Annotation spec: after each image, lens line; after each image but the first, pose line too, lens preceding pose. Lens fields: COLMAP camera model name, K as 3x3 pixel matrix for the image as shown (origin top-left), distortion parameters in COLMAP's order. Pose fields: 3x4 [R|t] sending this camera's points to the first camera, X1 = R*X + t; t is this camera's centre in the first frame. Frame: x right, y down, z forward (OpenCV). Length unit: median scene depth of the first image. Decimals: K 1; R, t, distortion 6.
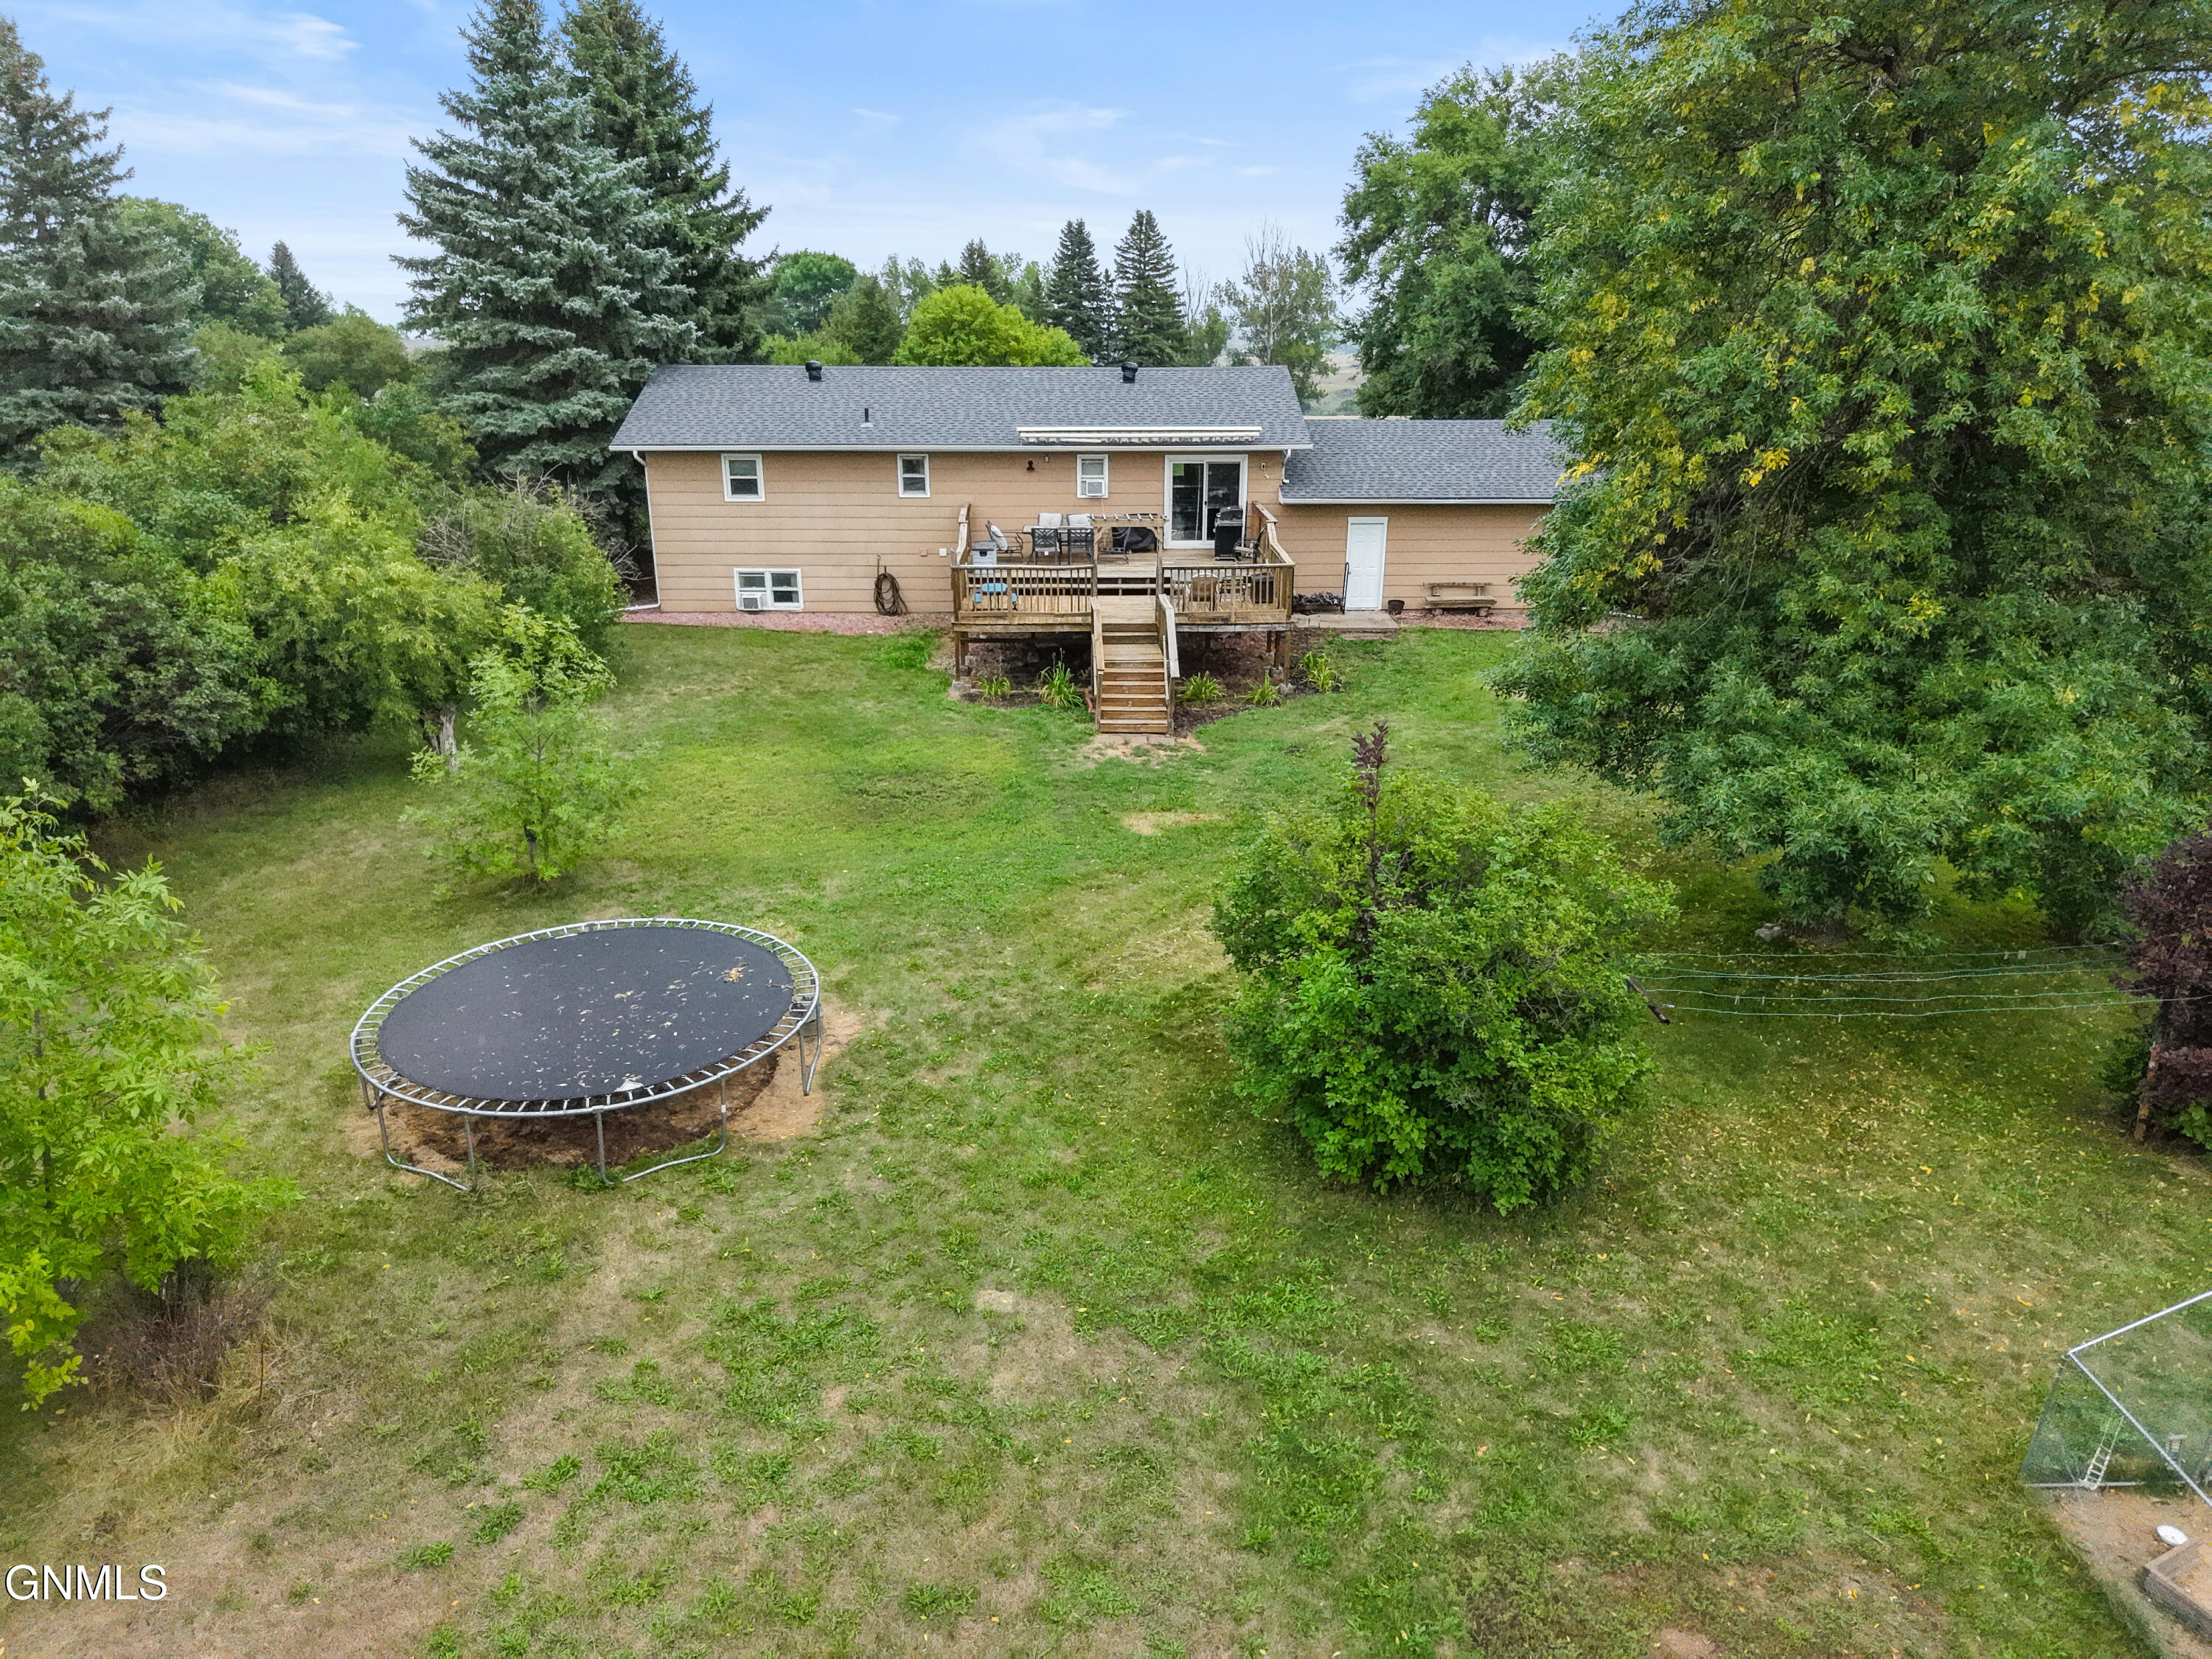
lens RADIAL K [[1489.9, 0, 1106.0], [0, 1489.9, 829.5], [0, 0, 1]] dist [0.056120, -0.077696]
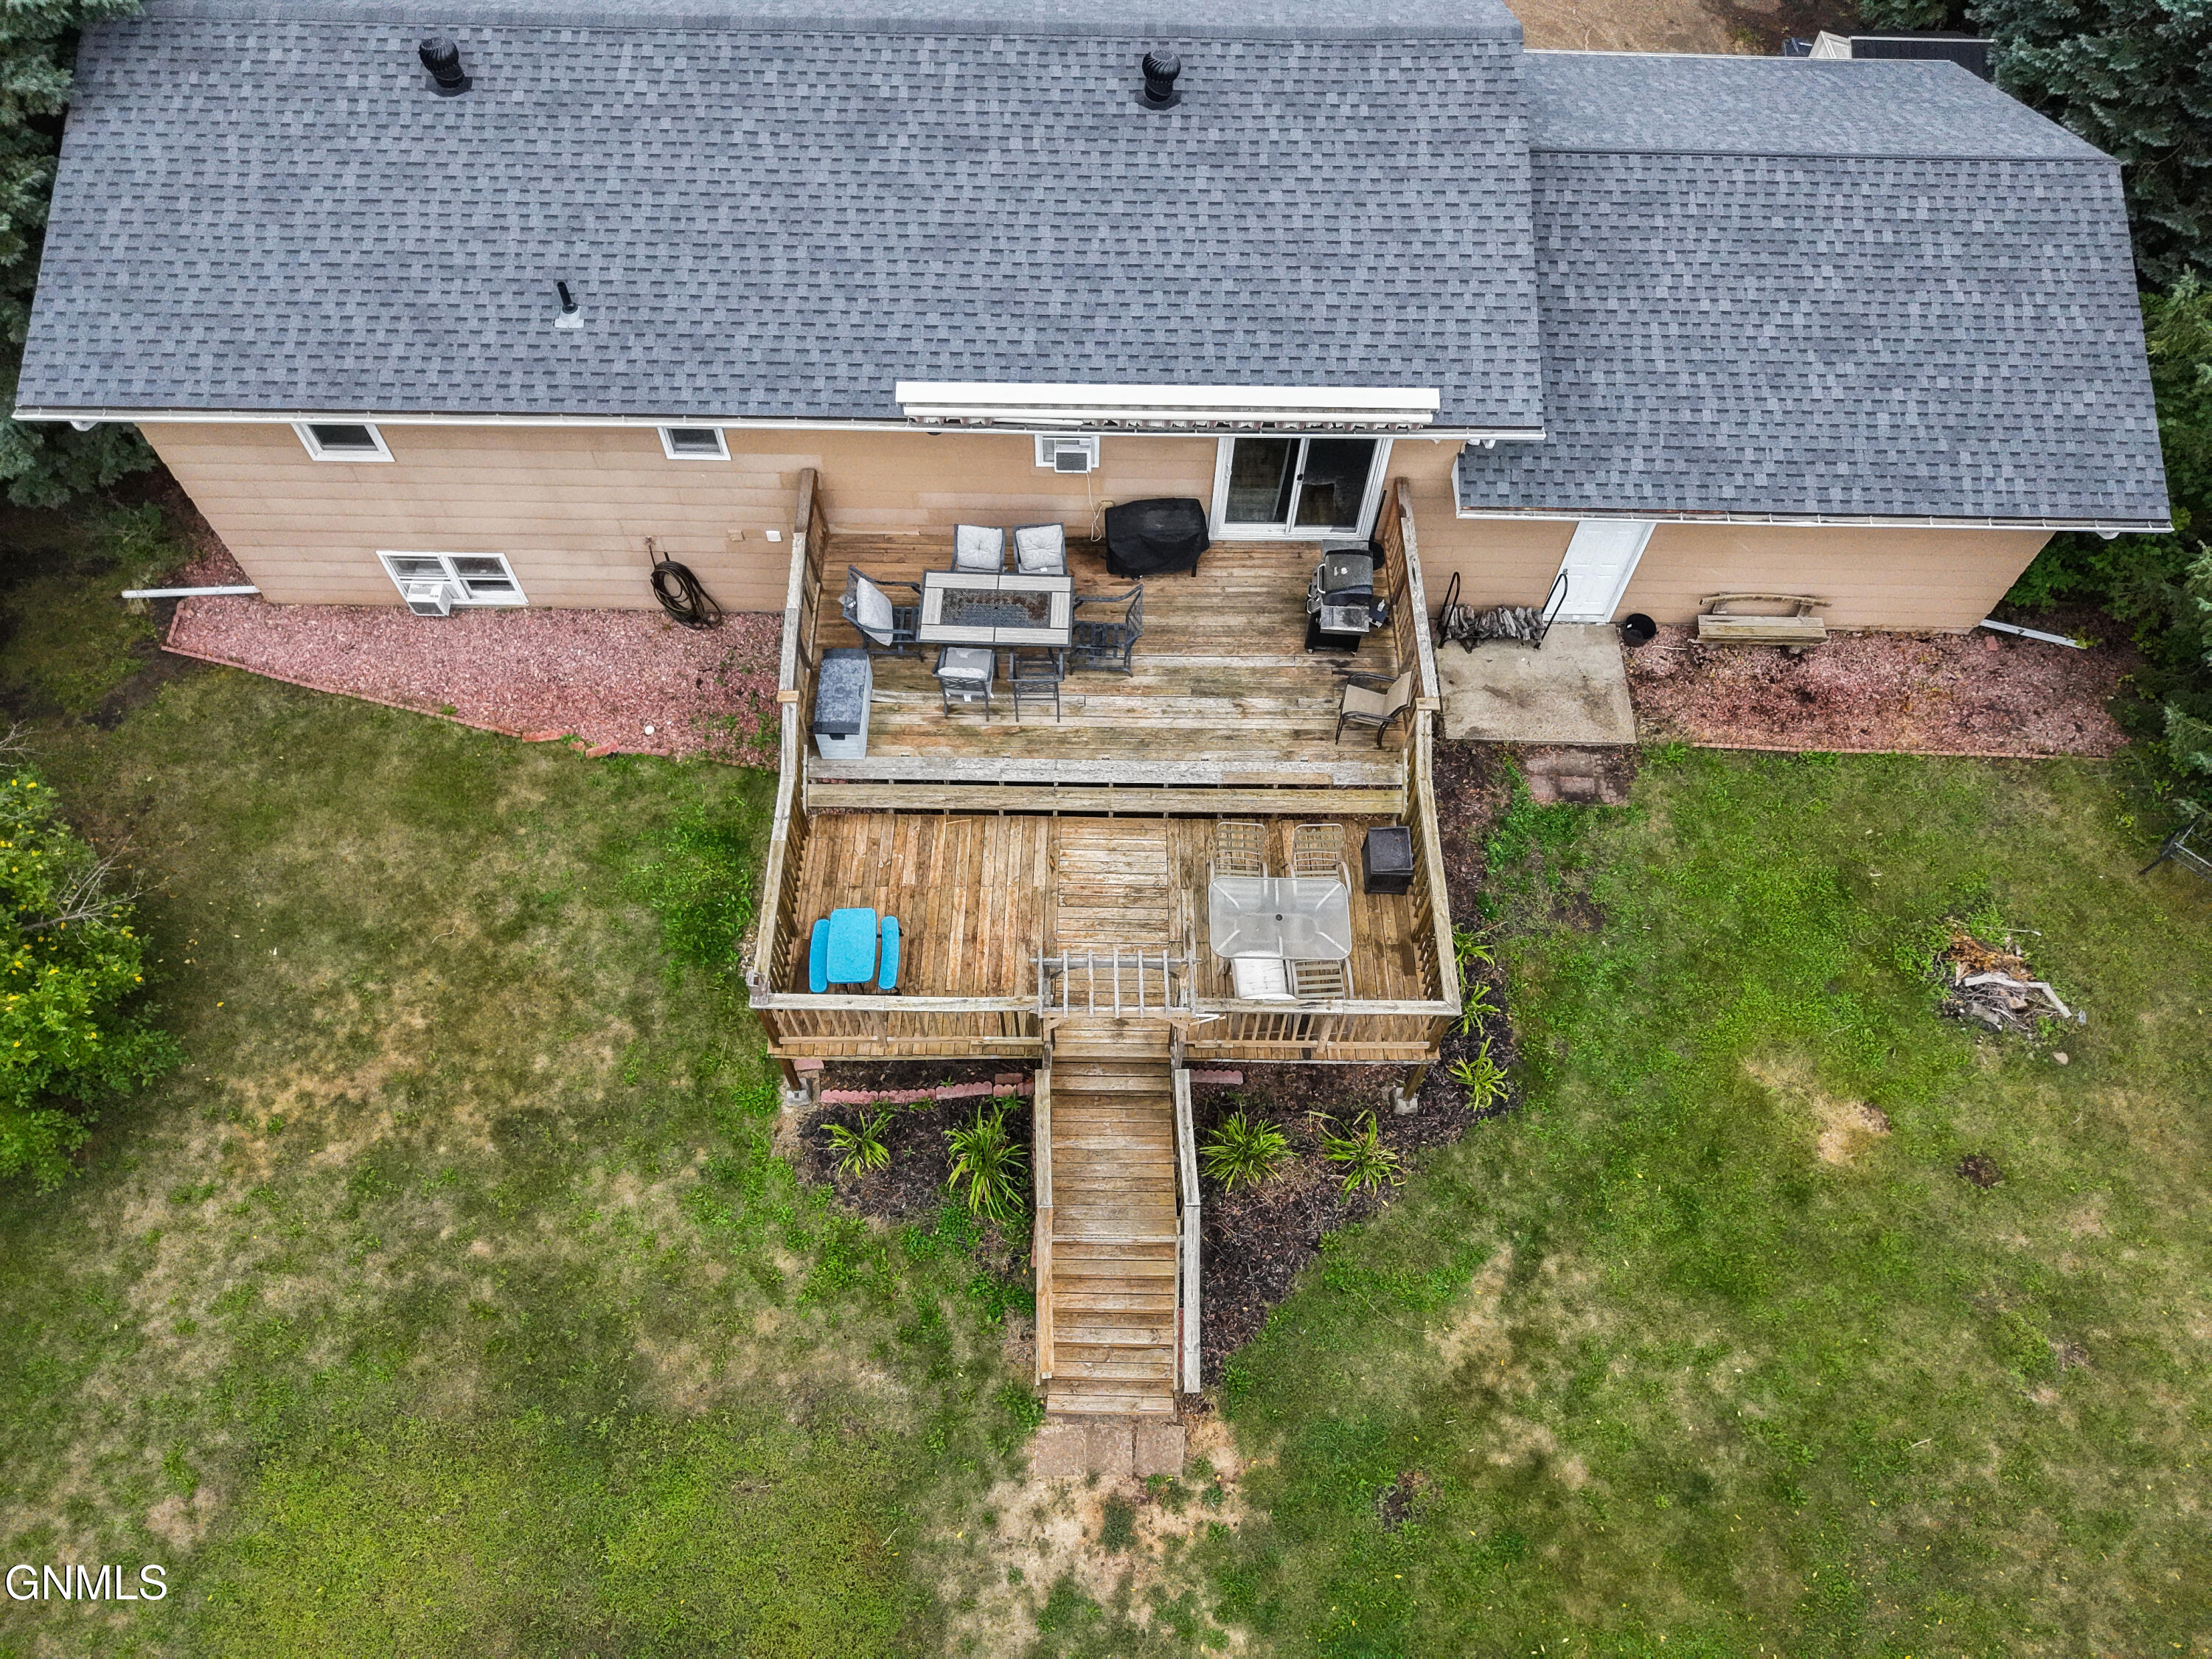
lens RADIAL K [[1507.7, 0, 1106.0], [0, 1507.7, 829.5], [0, 0, 1]] dist [0.035708, -0.032291]
pose [[0.999405, 0.033151, -0.009508, 0.012407], [-0.018823, 0.755330, 0.655074, -0.469197], [0.028899, -0.654506, 0.755505, 0.569723]]
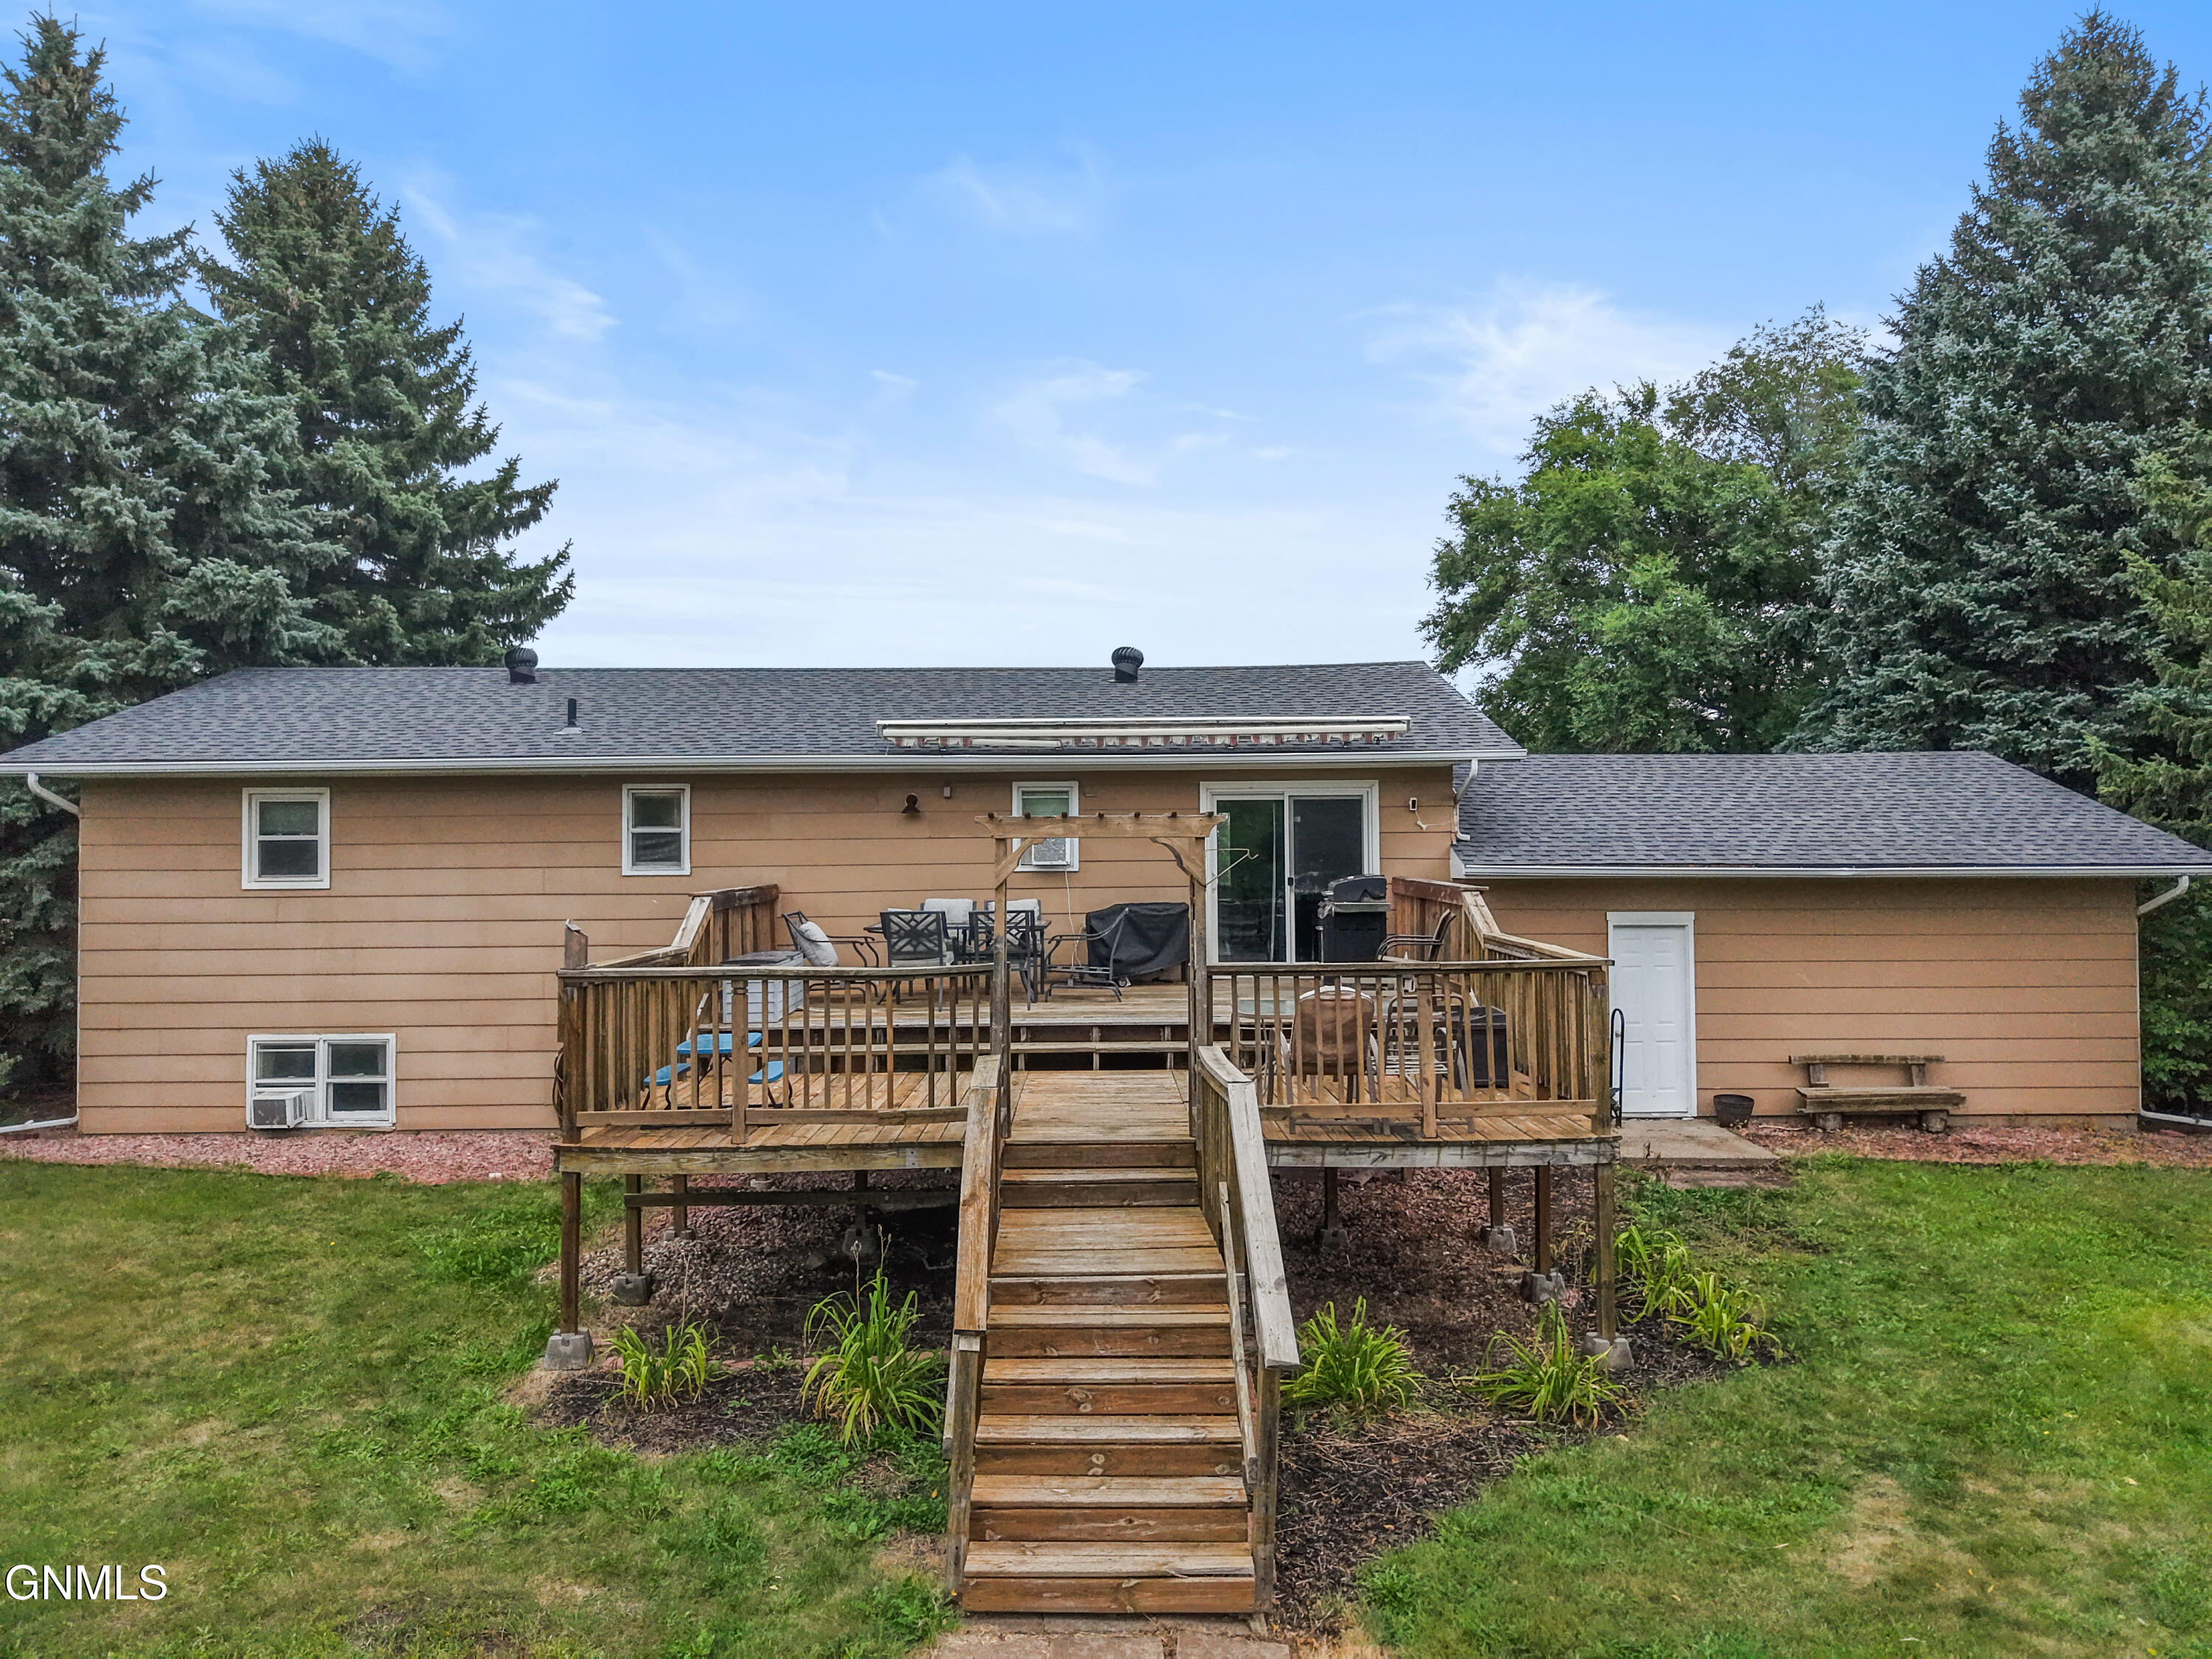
lens RADIAL K [[1489.9, 0, 1106.0], [0, 1489.9, 829.5], [0, 0, 1]] dist [0.056120, -0.077696]
pose [[0.999804, -0.010115, -0.017011, 0.018449], [0.003565, 0.937519, -0.347916, -0.077115], [0.019467, 0.347788, 0.937371, 0.582222]]
